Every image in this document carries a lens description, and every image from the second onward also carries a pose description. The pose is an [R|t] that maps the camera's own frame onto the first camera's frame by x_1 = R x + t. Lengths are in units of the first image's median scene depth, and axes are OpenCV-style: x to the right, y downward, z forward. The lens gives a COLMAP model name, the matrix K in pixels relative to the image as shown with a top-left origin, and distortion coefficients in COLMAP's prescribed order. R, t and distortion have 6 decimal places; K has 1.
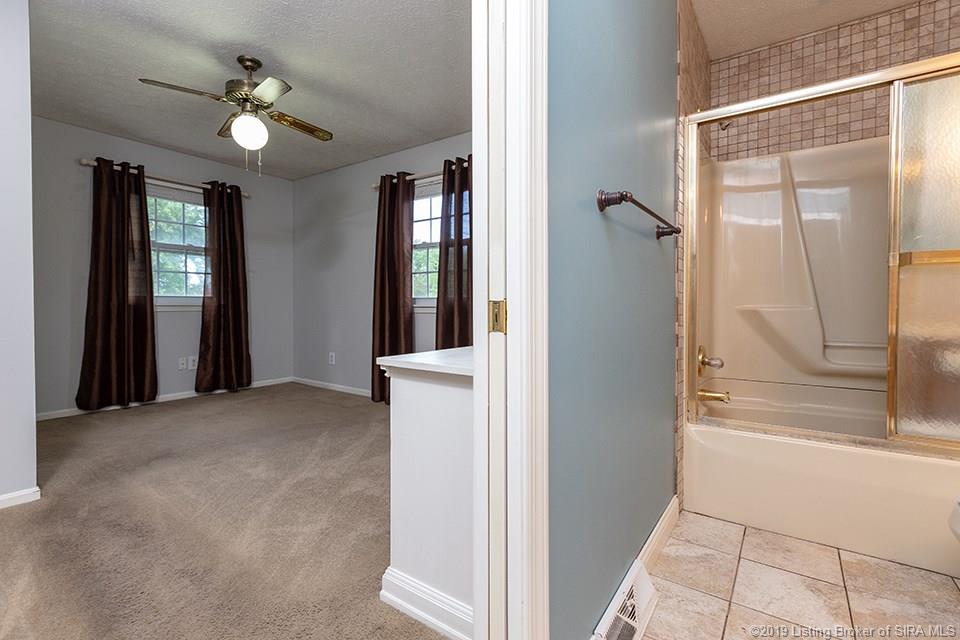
lens RADIAL K [[439.0, 0, 480.6], [0, 439.0, 314.4], [0, 0, 1]] dist [0.002883, -0.000413]
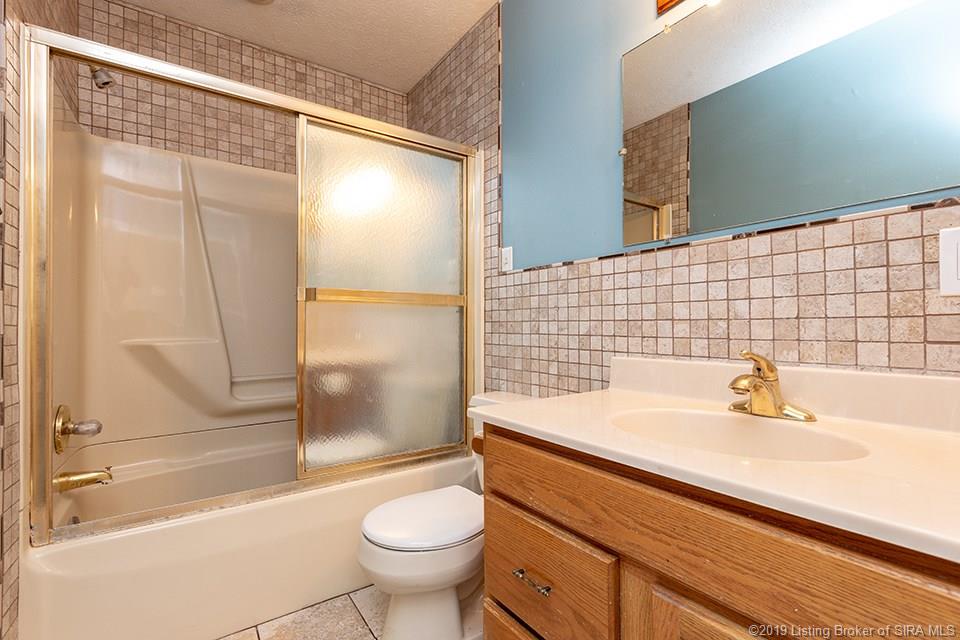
lens RADIAL K [[439.0, 0, 482.6], [0, 439.0, 323.8], [0, 0, 1]] dist [0.002883, -0.000413]
pose [[0.345895, 0.009822, 0.938222, 0.114829], [0.018521, 0.999679, -0.017294, -0.024092], [-0.938090, 0.023359, 0.345602, 0.204617]]
